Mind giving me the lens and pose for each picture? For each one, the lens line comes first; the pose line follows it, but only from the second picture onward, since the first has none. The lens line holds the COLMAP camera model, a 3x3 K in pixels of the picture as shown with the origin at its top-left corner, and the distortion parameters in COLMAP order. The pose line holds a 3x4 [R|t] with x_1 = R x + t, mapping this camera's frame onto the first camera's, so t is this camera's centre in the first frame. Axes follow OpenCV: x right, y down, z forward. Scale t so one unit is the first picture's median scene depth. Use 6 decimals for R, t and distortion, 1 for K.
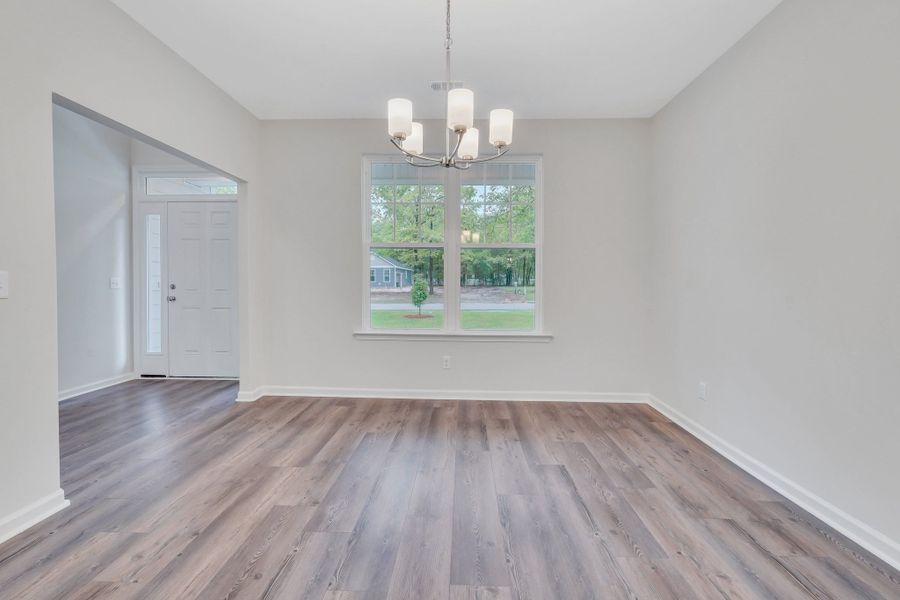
lens RADIAL K [[401.2, 0, 452.9], [0, 401.2, 292.7], [0, 0, 1]] dist [-0.002081, 0.000979]
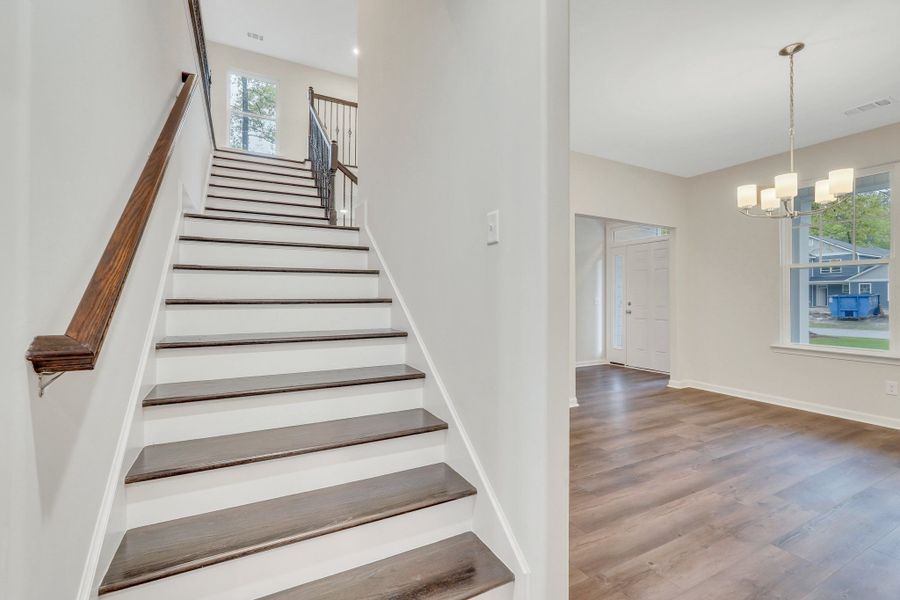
lens RADIAL K [[401.2, 0, 452.9], [0, 401.2, 292.7], [0, 0, 1]] dist [-0.002081, 0.000979]
pose [[0.503773, -0.018892, -0.863630, 0.355863], [-0.021246, 0.999187, -0.034251, 0.013293], [0.863575, 0.035604, 0.502962, -0.428818]]
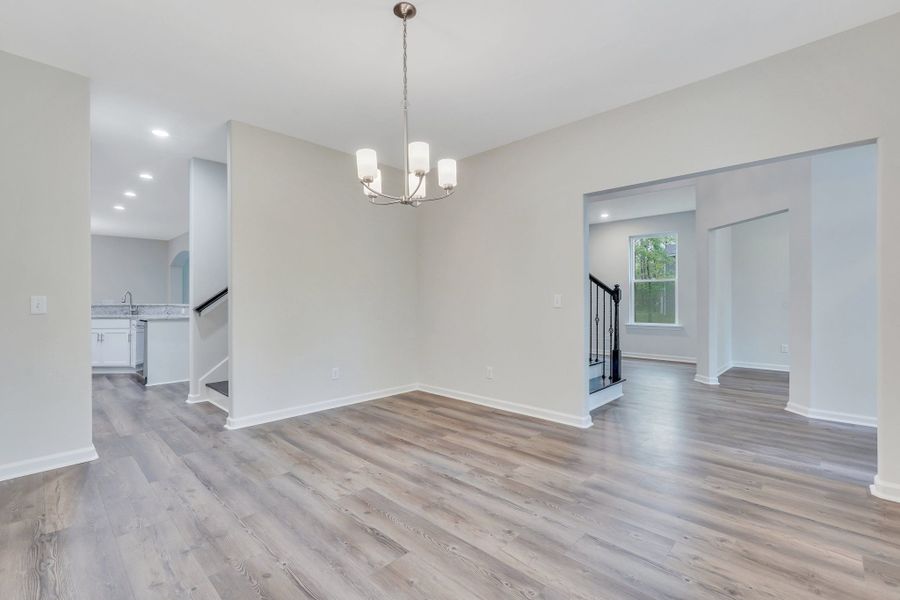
lens RADIAL K [[401.2, 0, 452.9], [0, 401.2, 292.7], [0, 0, 1]] dist [-0.002081, 0.000979]
pose [[-0.669509, -0.020450, -0.742523, 0.480249], [-0.021607, 0.999734, -0.008051, -0.024065], [0.742490, 0.010653, -0.669773, 1.142270]]
